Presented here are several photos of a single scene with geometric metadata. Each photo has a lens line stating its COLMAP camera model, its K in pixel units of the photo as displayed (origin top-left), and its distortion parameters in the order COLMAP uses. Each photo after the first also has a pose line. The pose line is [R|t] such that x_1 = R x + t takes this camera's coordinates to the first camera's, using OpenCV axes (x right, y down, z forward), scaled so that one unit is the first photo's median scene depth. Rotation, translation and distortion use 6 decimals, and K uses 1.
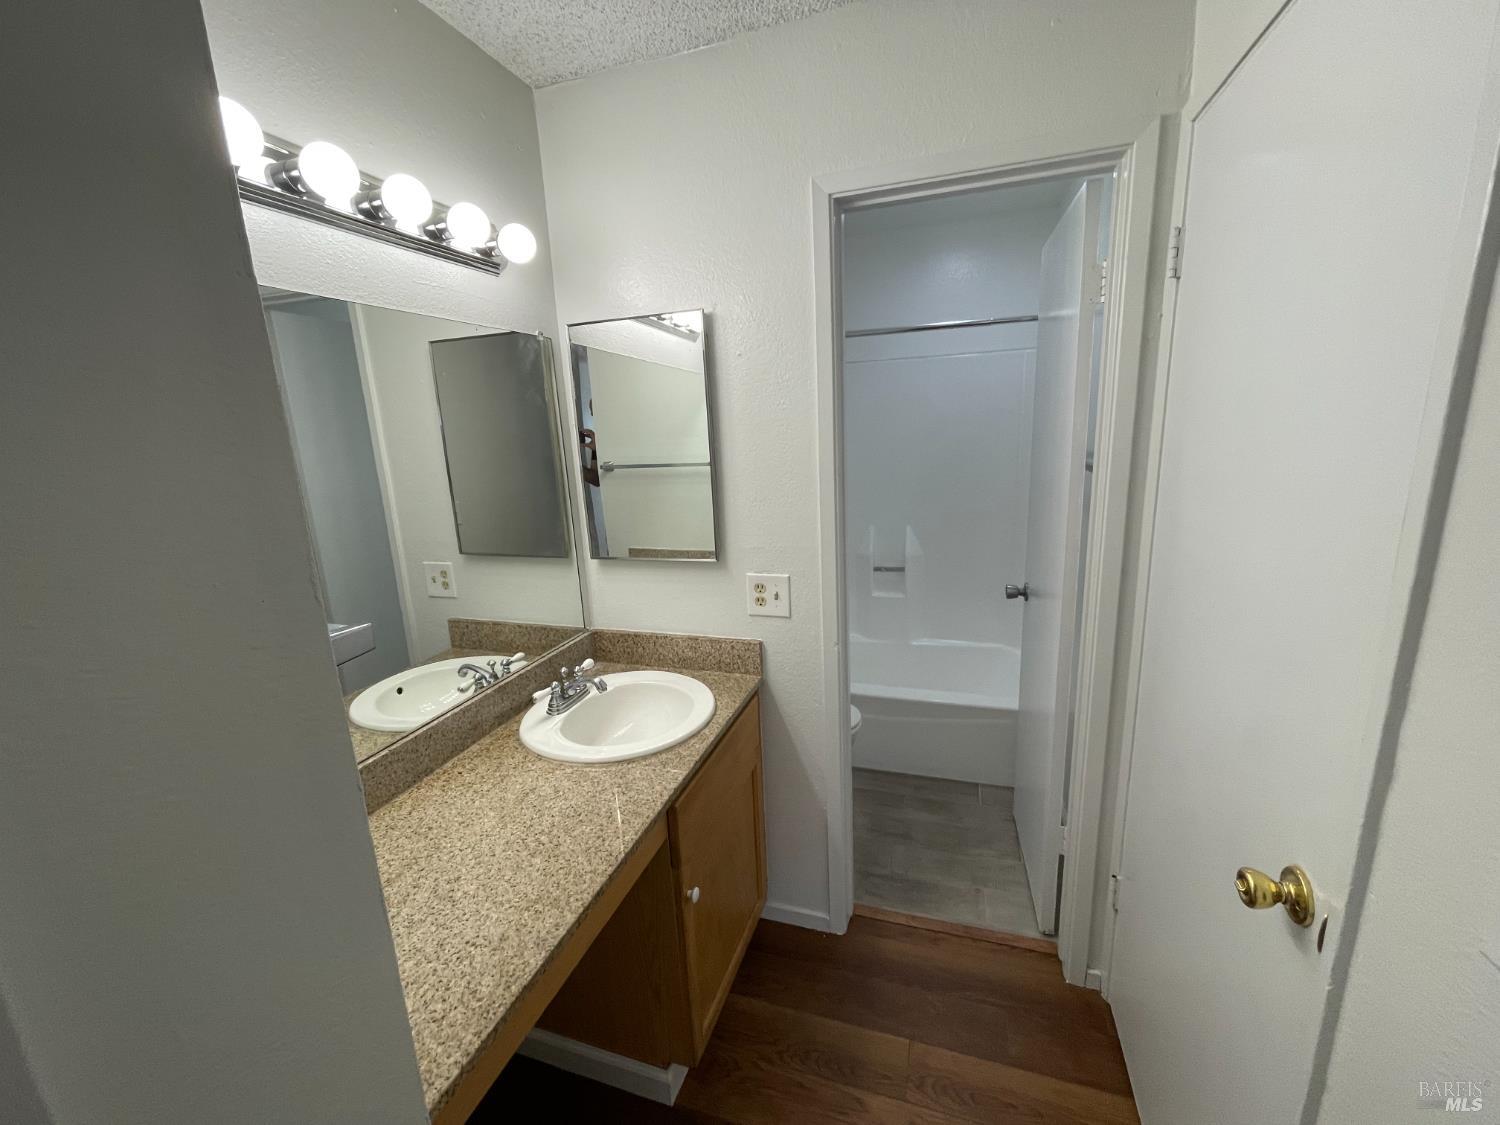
lens RADIAL K [[611.3, 0, 751.6], [0, 611.3, 557.4], [0, 0, 1]] dist [-0.006518, 0.000000]
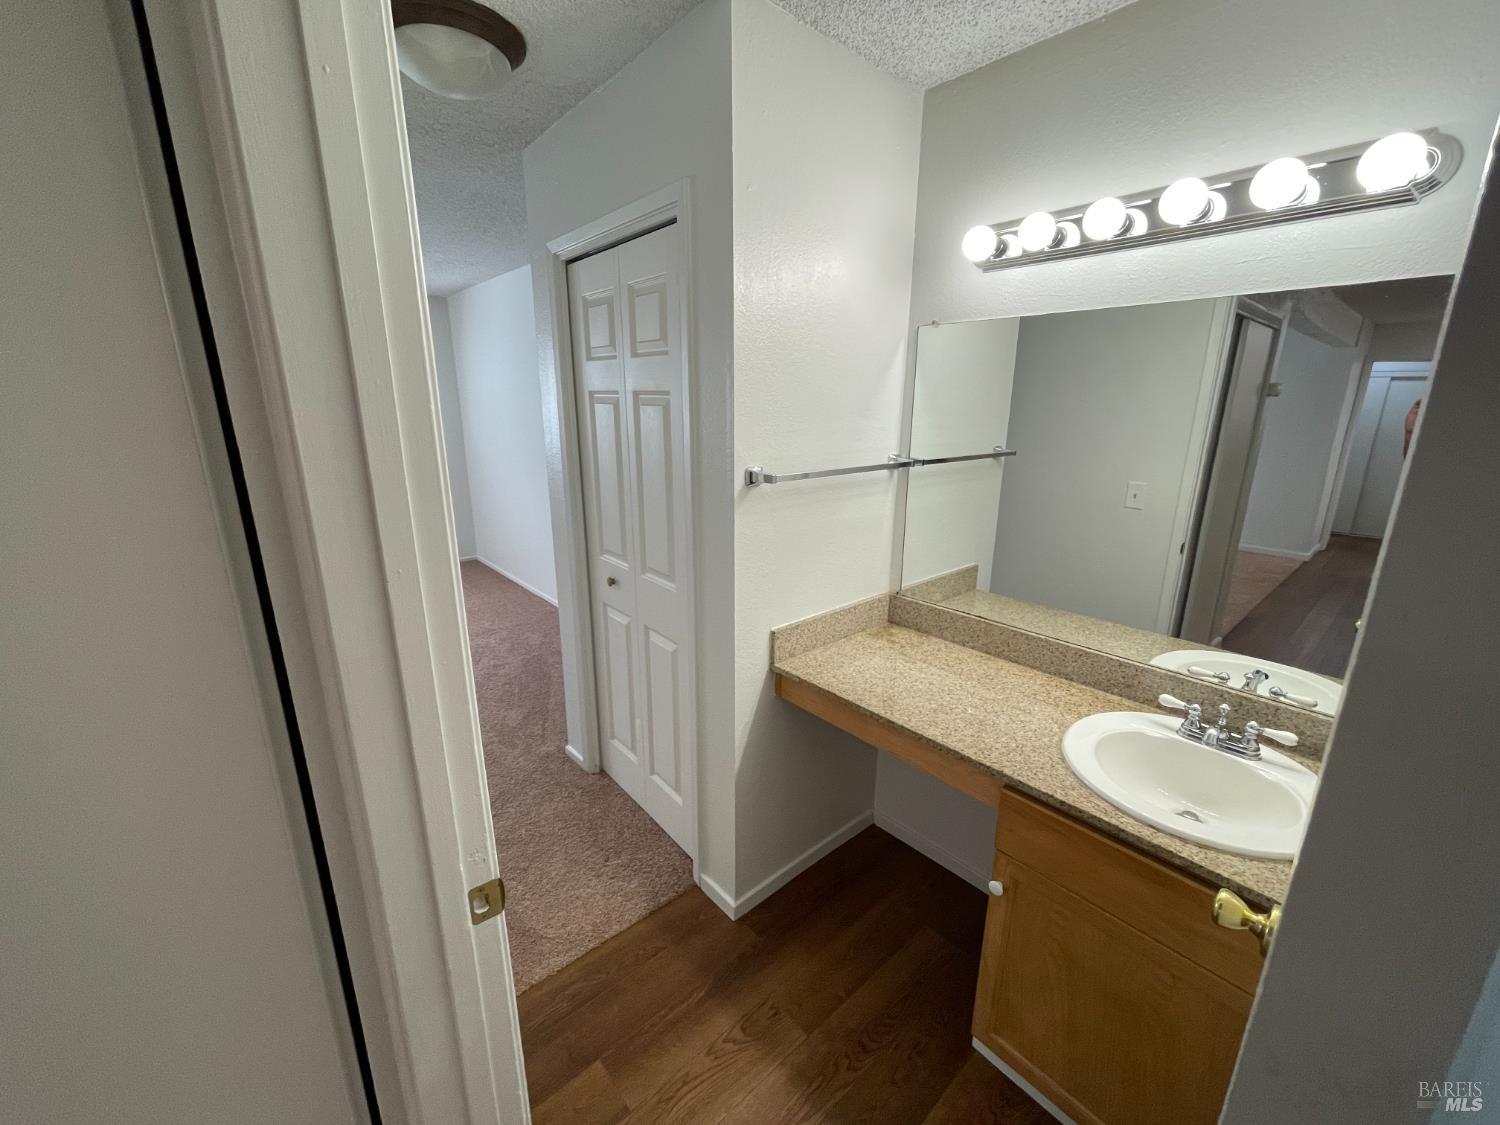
lens RADIAL K [[611.3, 0, 753.4], [0, 611.3, 566.0], [0, 0, 1]] dist [-0.006518, 0.000000]
pose [[-0.510154, 0.263530, -0.818716, 0.363346], [-0.172372, 0.901263, 0.397508, -0.115614], [0.842633, 0.343914, -0.414357, 0.418676]]
